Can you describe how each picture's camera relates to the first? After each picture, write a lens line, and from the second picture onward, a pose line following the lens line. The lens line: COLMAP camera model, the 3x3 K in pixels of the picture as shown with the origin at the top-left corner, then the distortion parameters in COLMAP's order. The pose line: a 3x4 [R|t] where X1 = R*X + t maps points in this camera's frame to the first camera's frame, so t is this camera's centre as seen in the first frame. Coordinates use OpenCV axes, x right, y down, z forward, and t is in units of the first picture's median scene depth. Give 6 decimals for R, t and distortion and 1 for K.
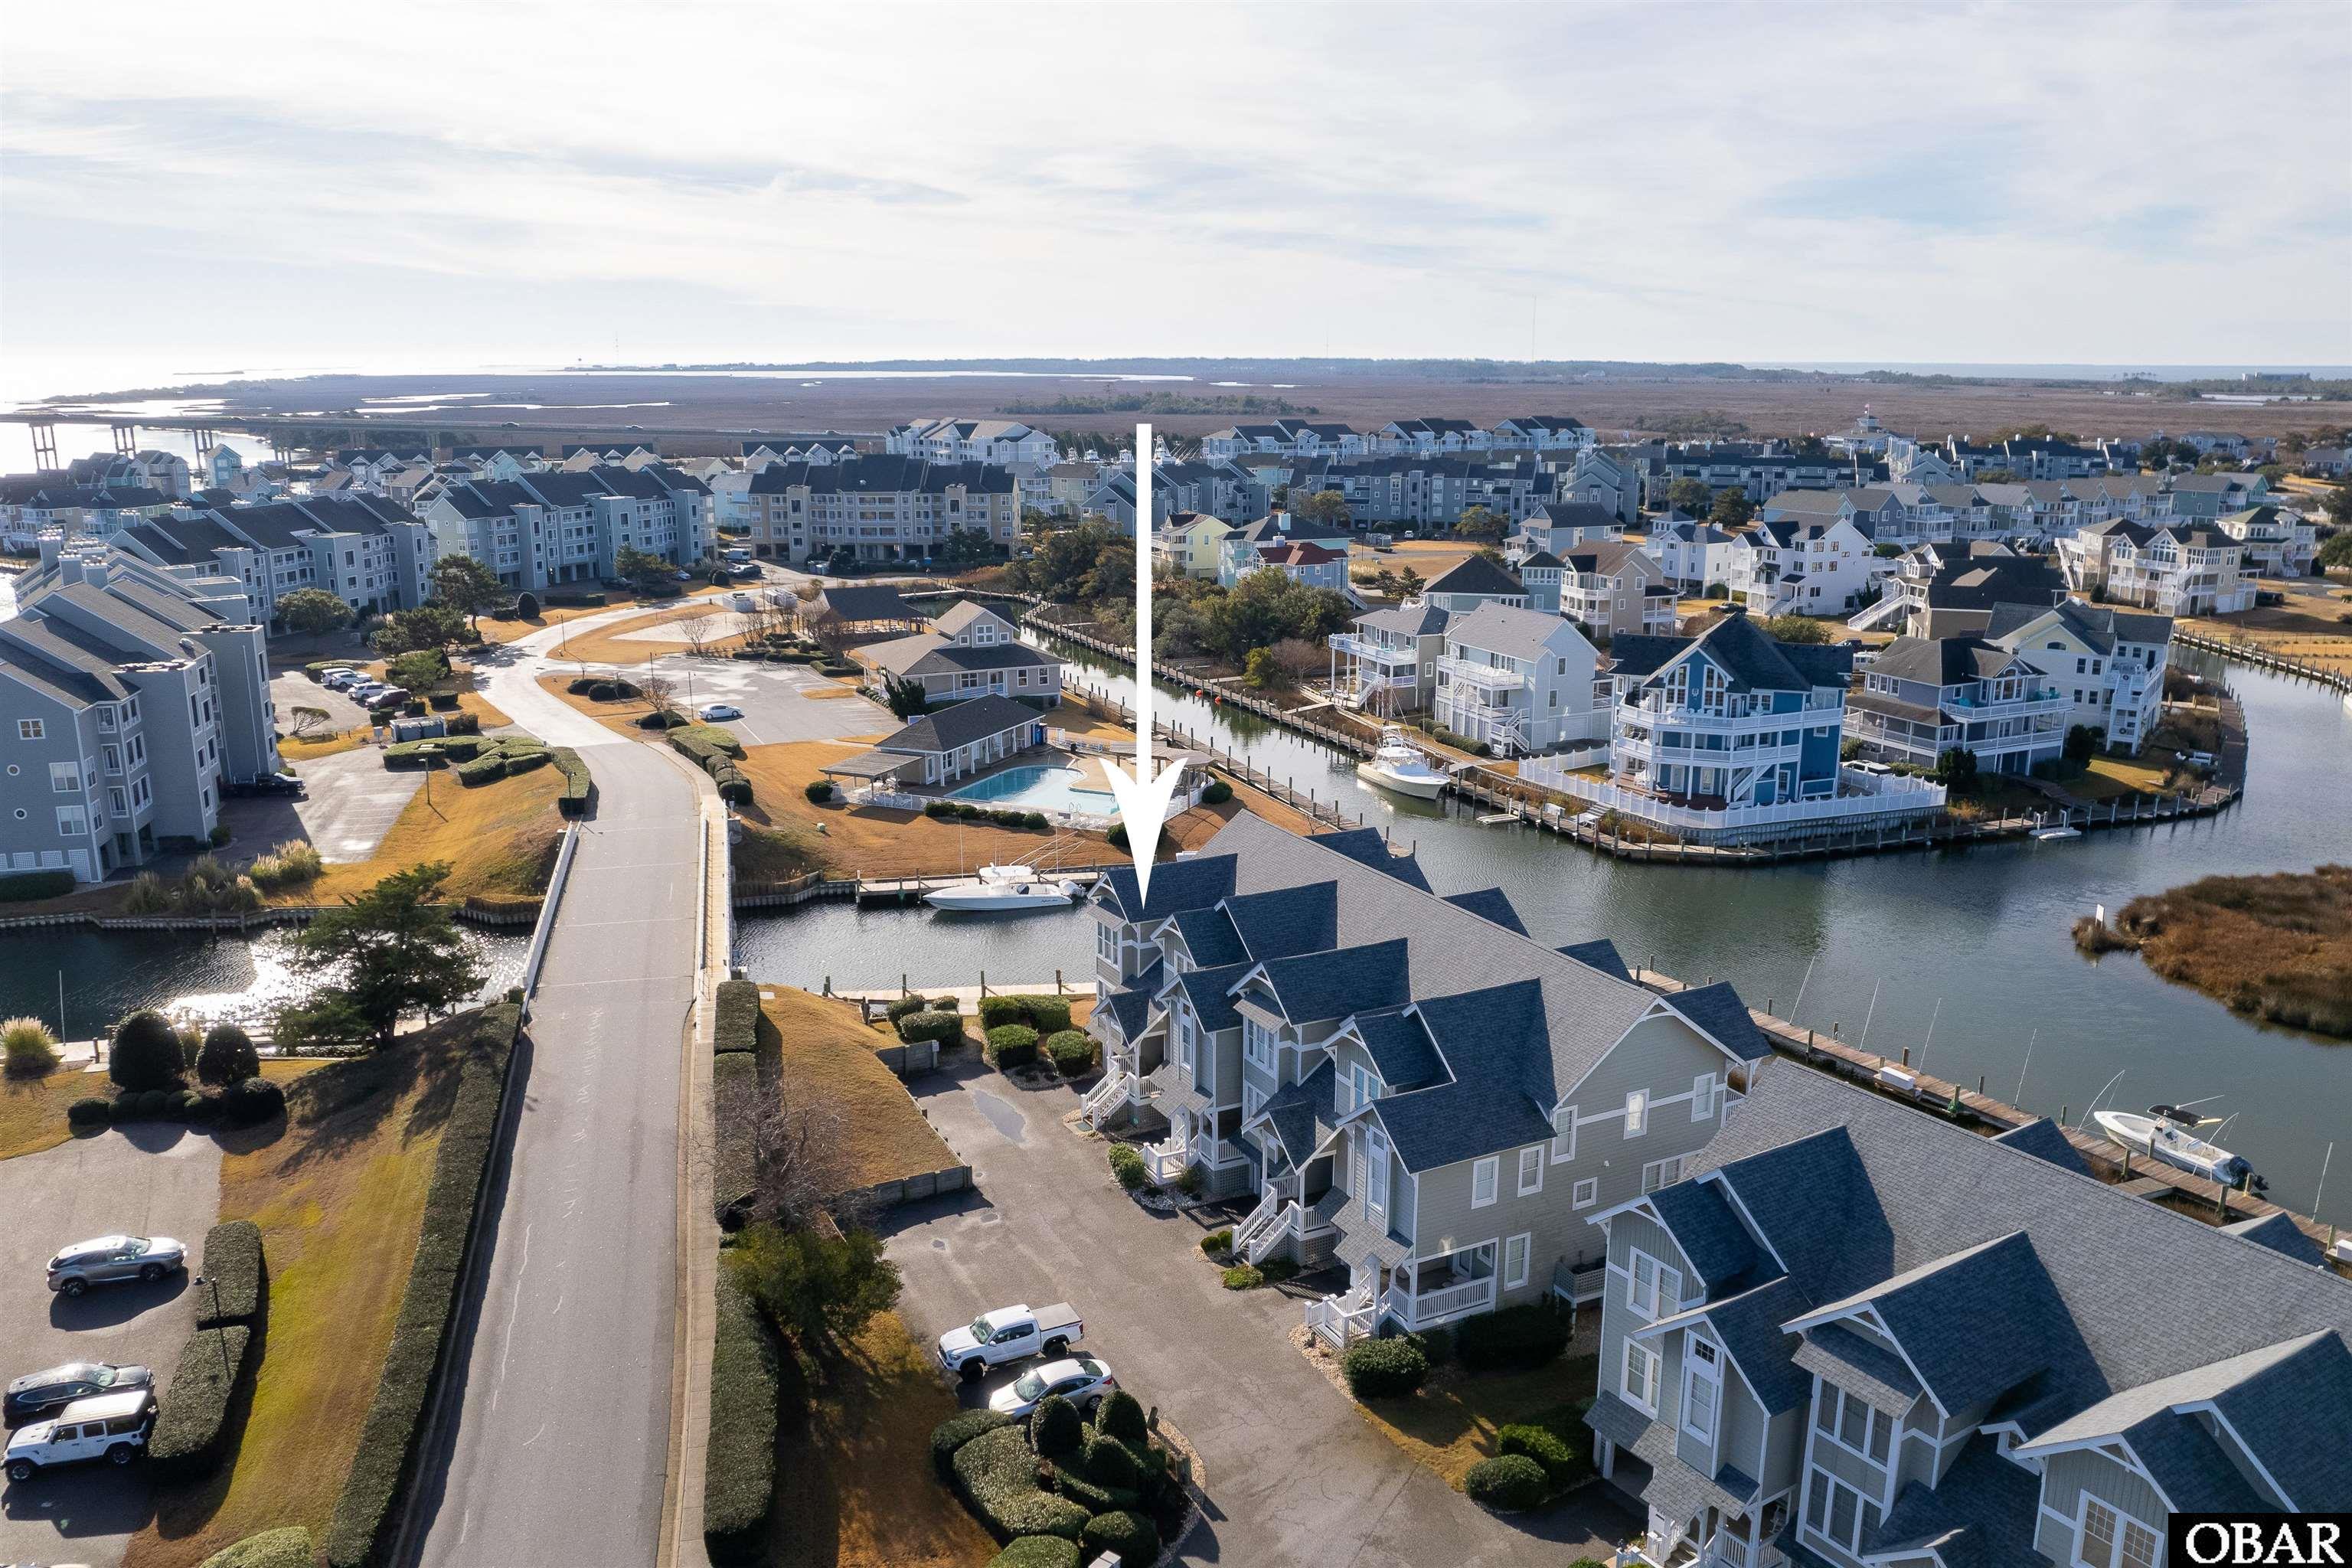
lens RADIAL K [[1812.5, 0, 1165.8], [0, 1812.5, 785.0], [0, 0, 1]] dist [-0.065966, 0.046143]
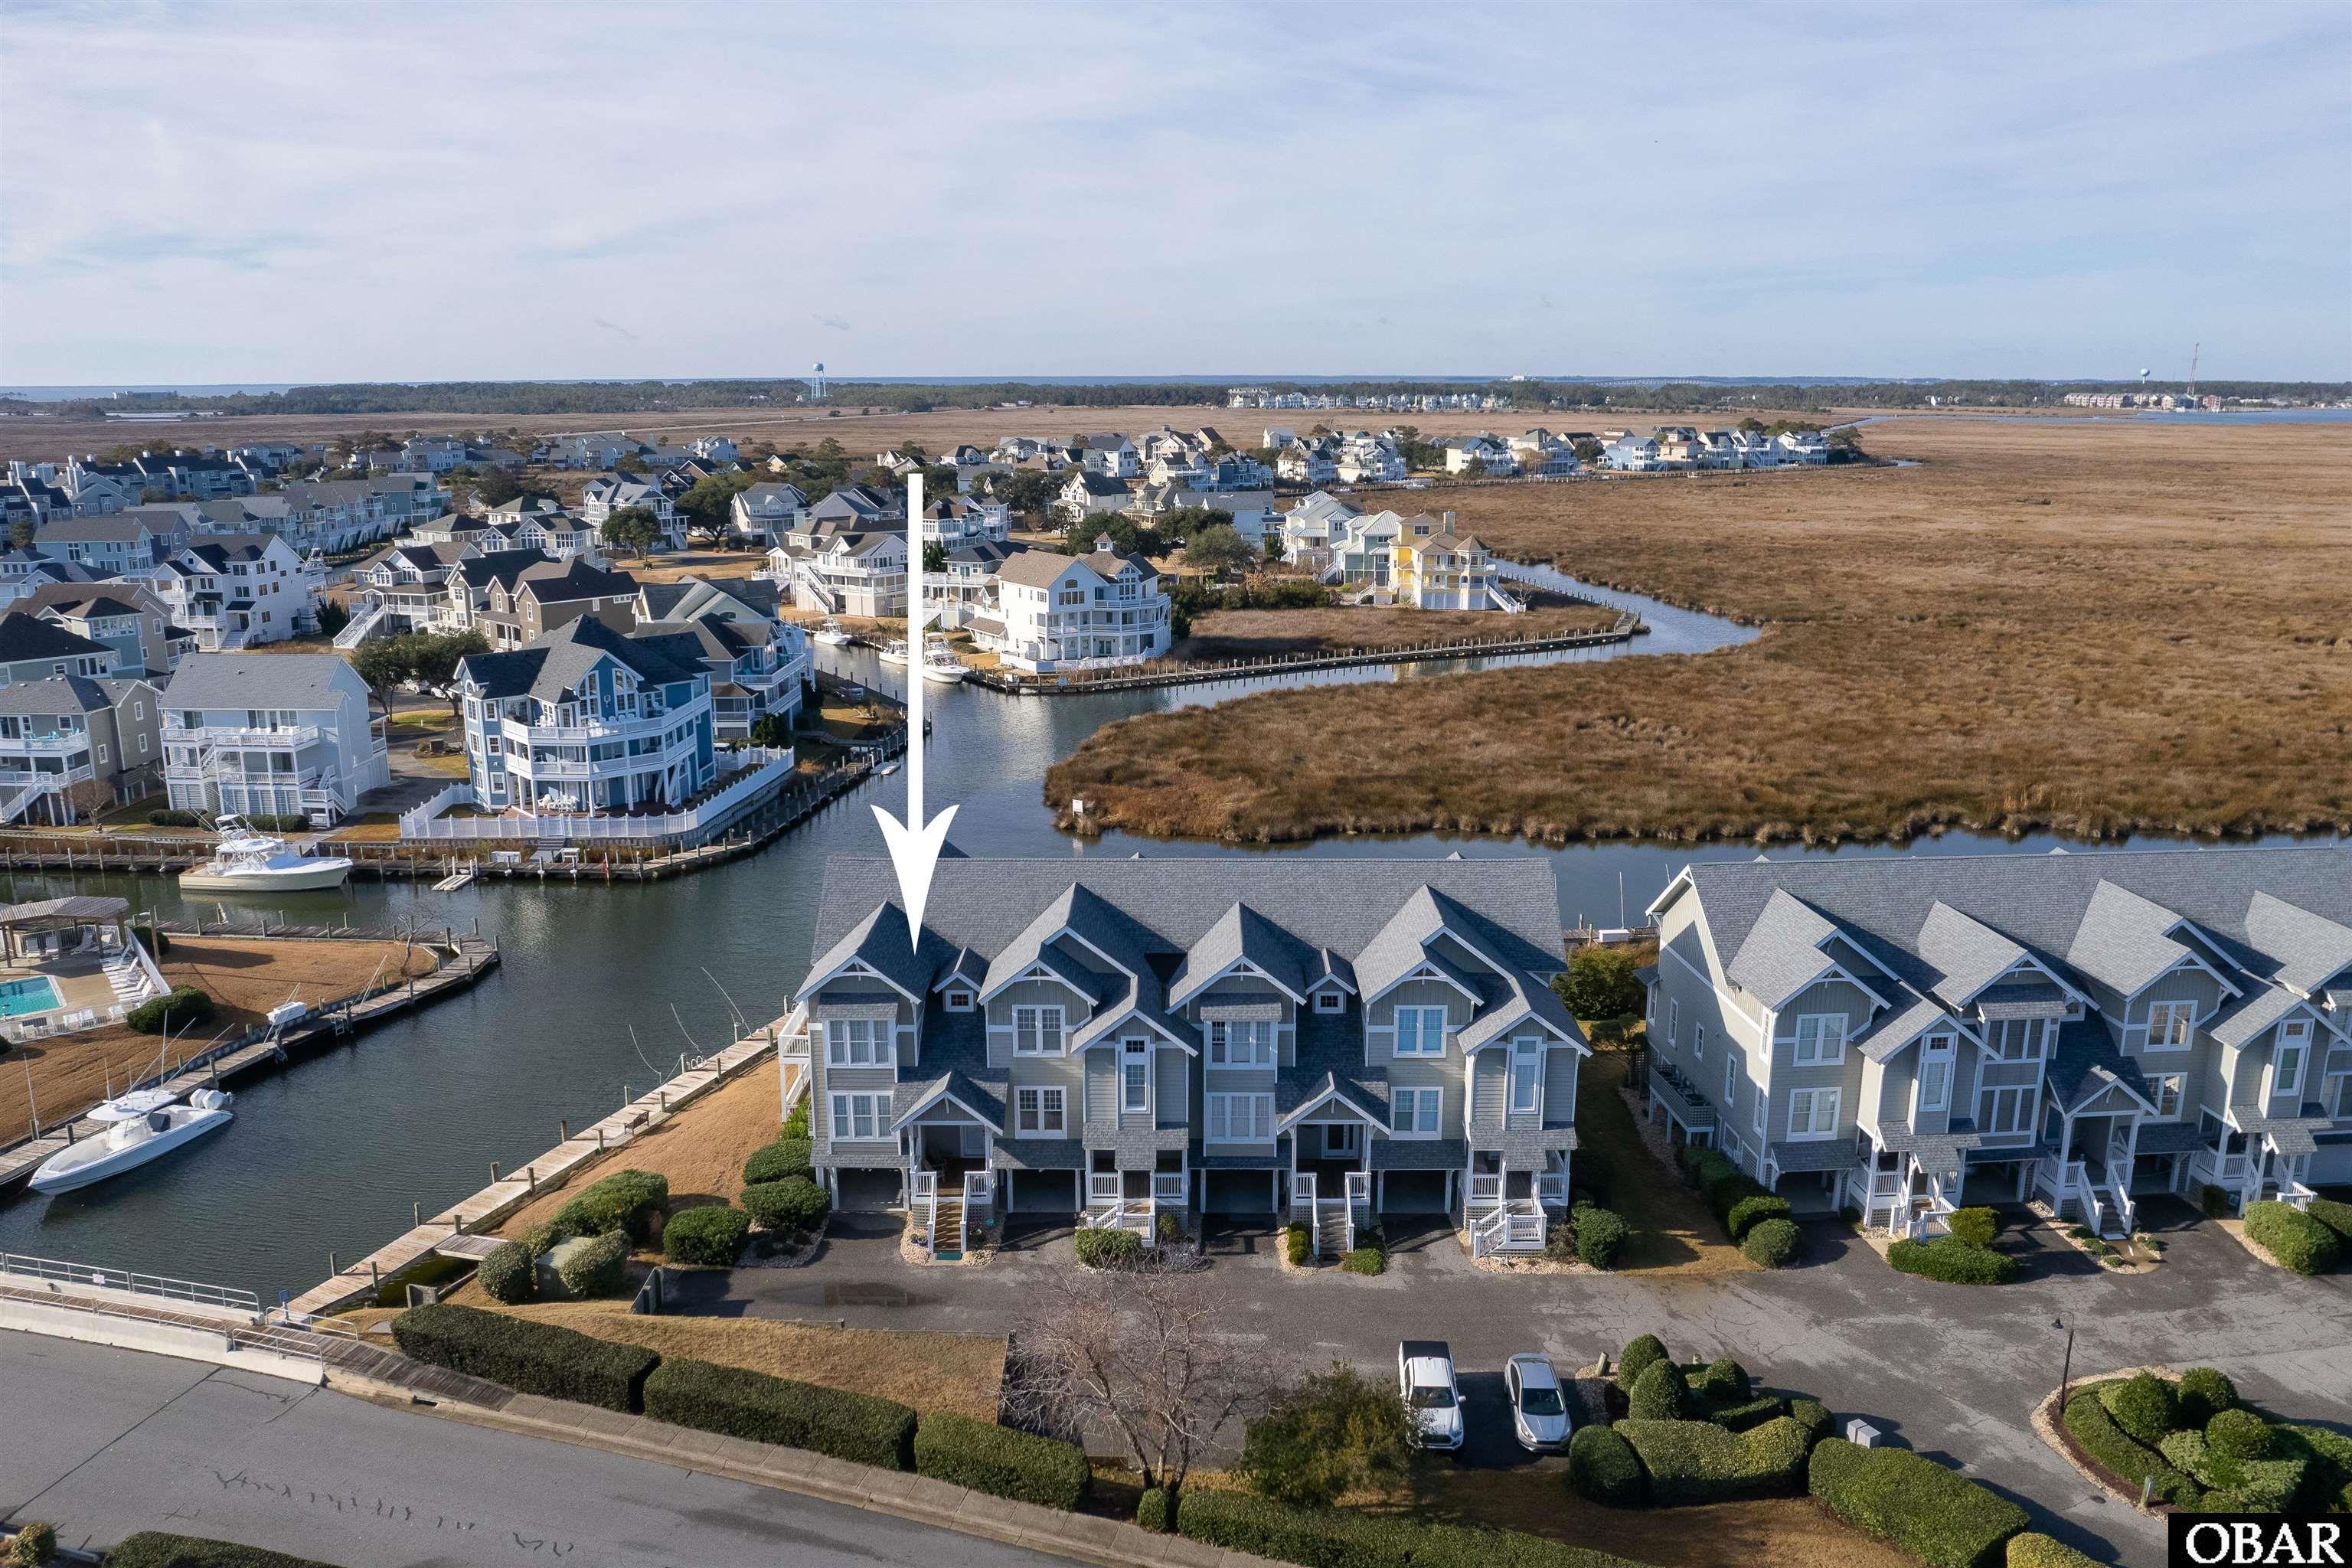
lens RADIAL K [[1812.5, 0, 1165.8], [0, 1812.5, 785.0], [0, 0, 1]] dist [-0.065966, 0.046143]
pose [[0.462612, -0.198707, 0.864006, -0.308903], [0.209116, 0.971517, 0.111467, -0.040630], [-0.861546, 0.129112, 0.490988, 0.231130]]
